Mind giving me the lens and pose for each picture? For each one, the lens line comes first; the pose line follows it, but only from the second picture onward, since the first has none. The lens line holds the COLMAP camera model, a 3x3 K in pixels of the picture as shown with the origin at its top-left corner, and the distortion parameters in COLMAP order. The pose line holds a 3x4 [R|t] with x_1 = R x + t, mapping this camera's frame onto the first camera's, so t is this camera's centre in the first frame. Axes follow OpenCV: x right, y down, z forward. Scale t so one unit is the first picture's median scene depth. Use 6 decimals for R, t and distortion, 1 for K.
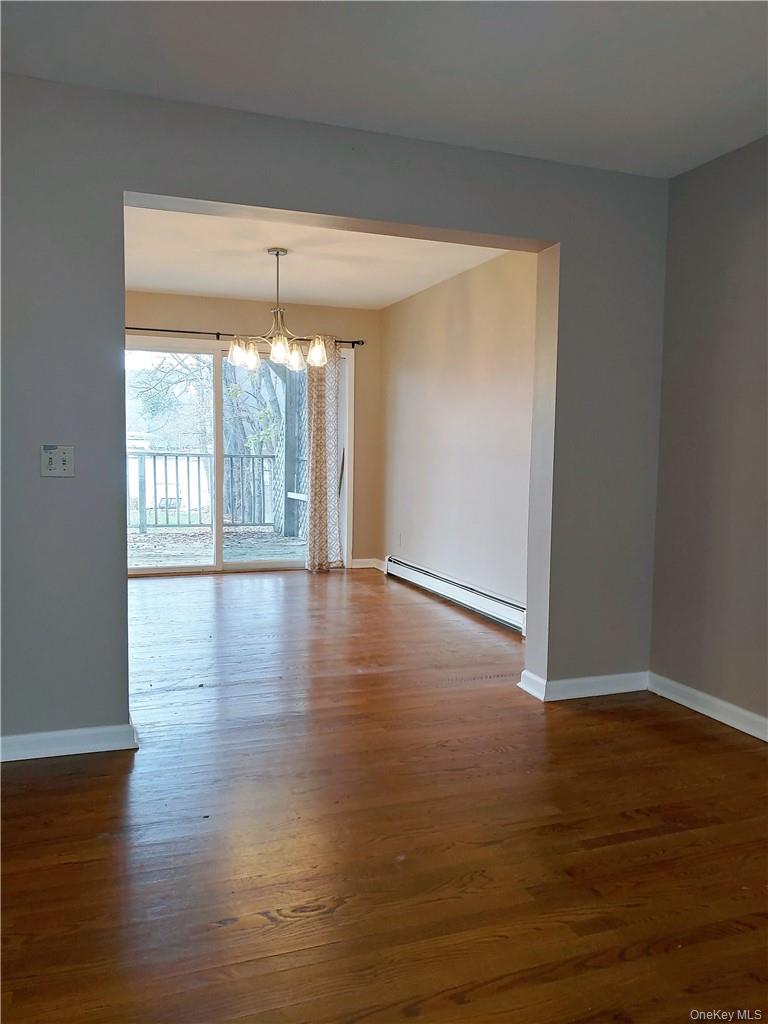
lens RADIAL K [[796.7, 0, 381.0], [0, 796.7, 510.3], [0, 0, 1]] dist [0.015287, -0.005220]
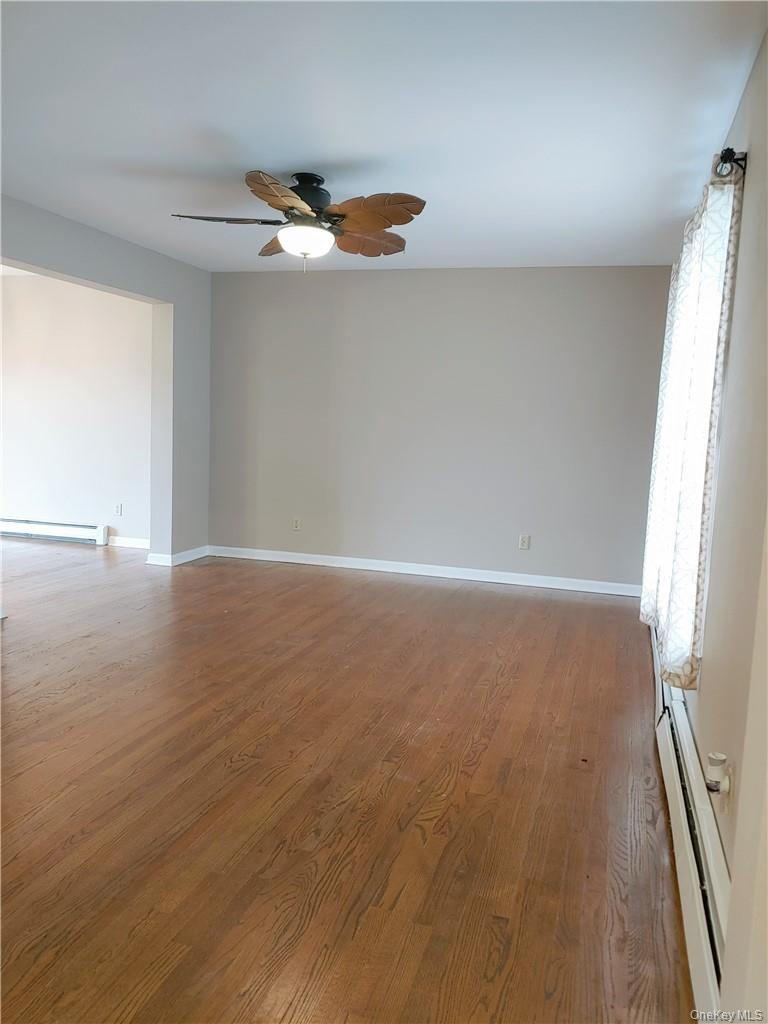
lens RADIAL K [[796.7, 0, 381.0], [0, 796.7, 510.3], [0, 0, 1]] dist [0.015287, -0.005220]
pose [[0.605881, -0.079956, 0.791527, -0.882950], [0.035078, 0.996654, 0.073826, 0.004357], [-0.794782, -0.016964, 0.606658, -0.415286]]
